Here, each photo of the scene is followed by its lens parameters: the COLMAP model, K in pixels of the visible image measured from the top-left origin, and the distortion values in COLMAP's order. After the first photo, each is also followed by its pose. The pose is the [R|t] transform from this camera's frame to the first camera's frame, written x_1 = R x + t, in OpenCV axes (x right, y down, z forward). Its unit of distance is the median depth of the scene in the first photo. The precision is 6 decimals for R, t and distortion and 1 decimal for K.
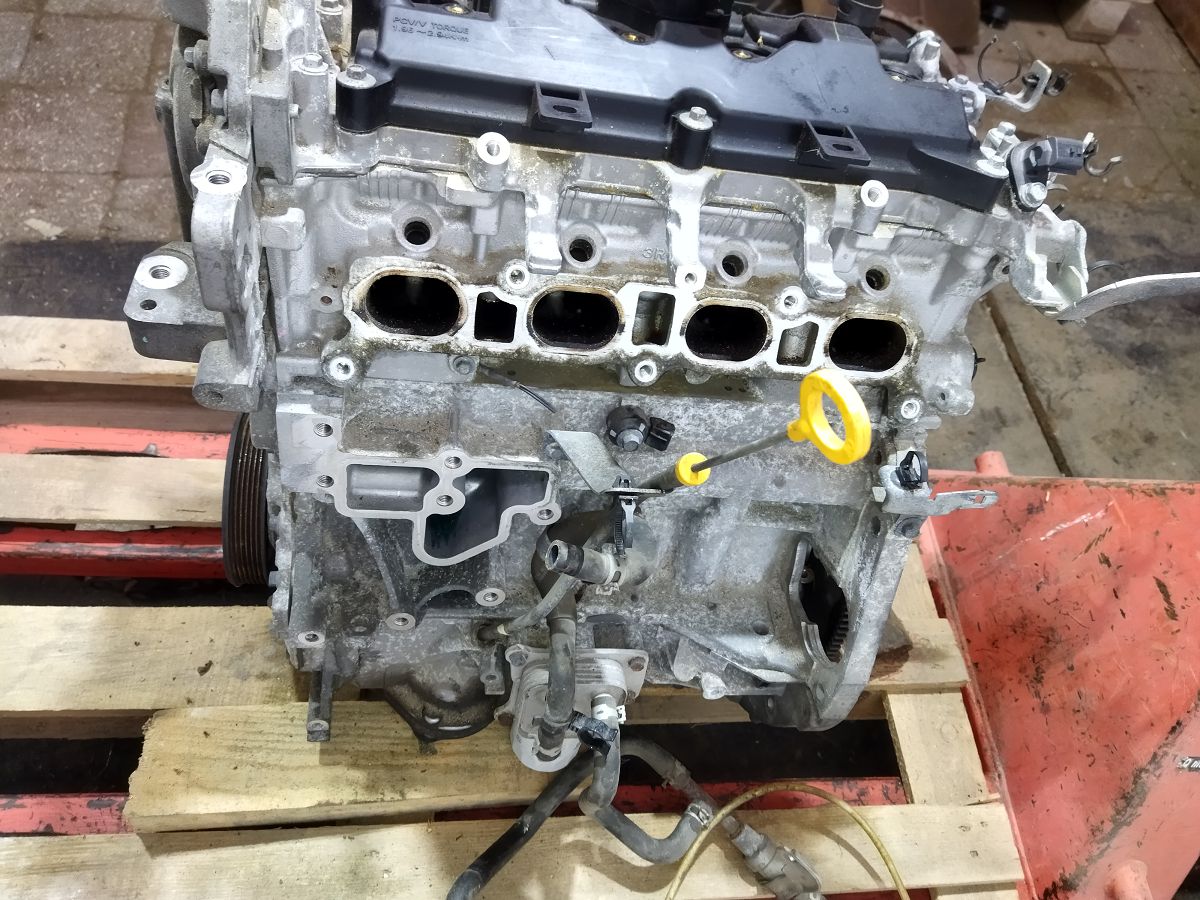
lens RADIAL K [[910.3, 0, 600.0], [0, 910.3, 450.0], [0, 0, 1]] dist [0.080038, -0.148573]
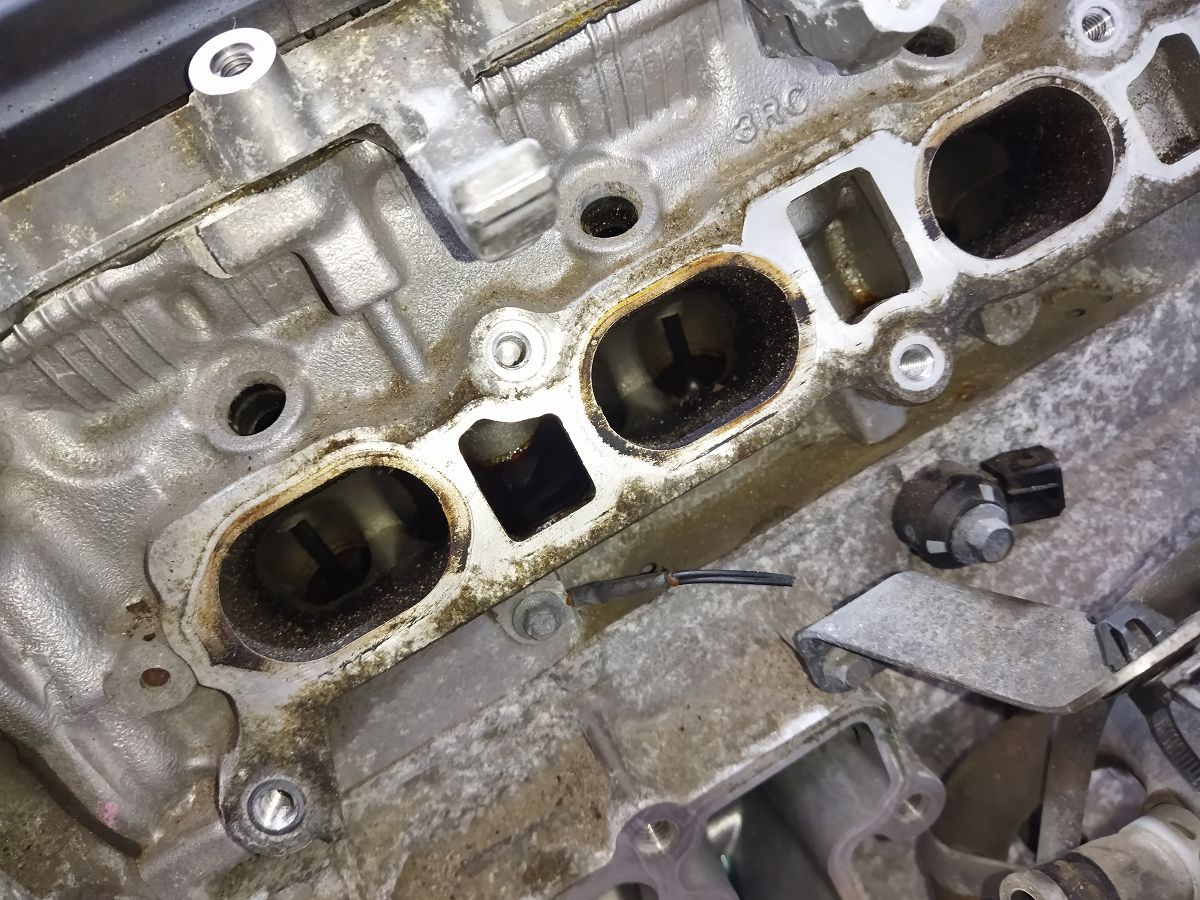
lens RADIAL K [[910.3, 0, 600.0], [0, 910.3, 450.0], [0, 0, 1]] dist [0.080038, -0.148573]
pose [[0.804849, -0.589851, -0.065530, -0.057454], [0.554415, 0.786671, -0.271612, -0.025819], [0.211761, 0.182276, 0.960173, 0.613692]]
